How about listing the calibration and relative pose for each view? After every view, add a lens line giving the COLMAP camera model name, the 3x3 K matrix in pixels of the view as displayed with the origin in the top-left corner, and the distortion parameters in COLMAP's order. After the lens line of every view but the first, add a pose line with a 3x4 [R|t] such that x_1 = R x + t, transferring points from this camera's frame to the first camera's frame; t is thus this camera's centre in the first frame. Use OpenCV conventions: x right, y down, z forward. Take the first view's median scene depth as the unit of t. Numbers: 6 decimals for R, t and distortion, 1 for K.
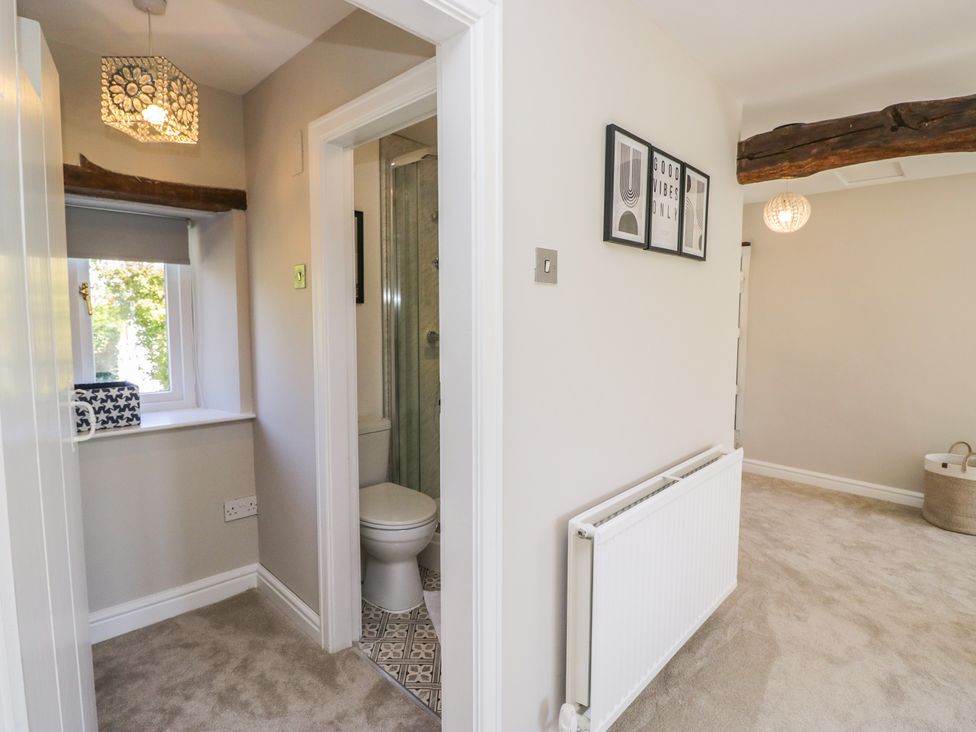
lens RADIAL K [[508.4, 0, 488.3], [0, 508.4, 365.6], [0, 0, 1]] dist [-0.009506, -0.008110]
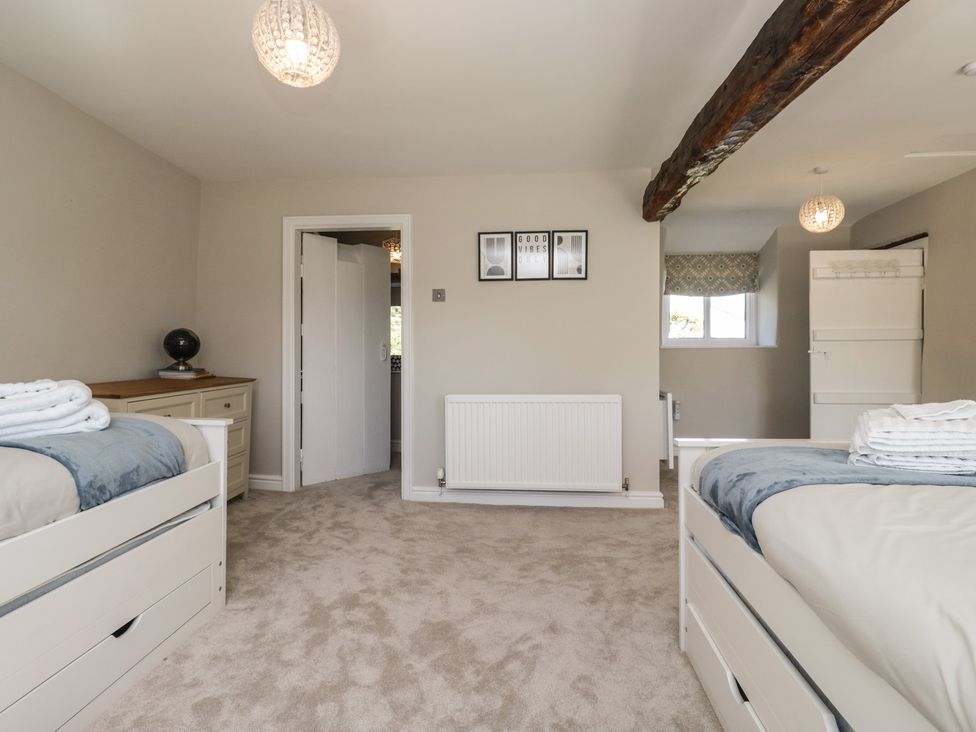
lens RADIAL K [[508.4, 0, 487.0], [0, 508.4, 357.6], [0, 0, 1]] dist [-0.009506, -0.008110]
pose [[0.619673, 0.006372, -0.784835, 1.732898], [-0.074072, 0.995979, -0.050398, 0.178444], [0.781357, 0.089364, 0.617653, -0.302099]]
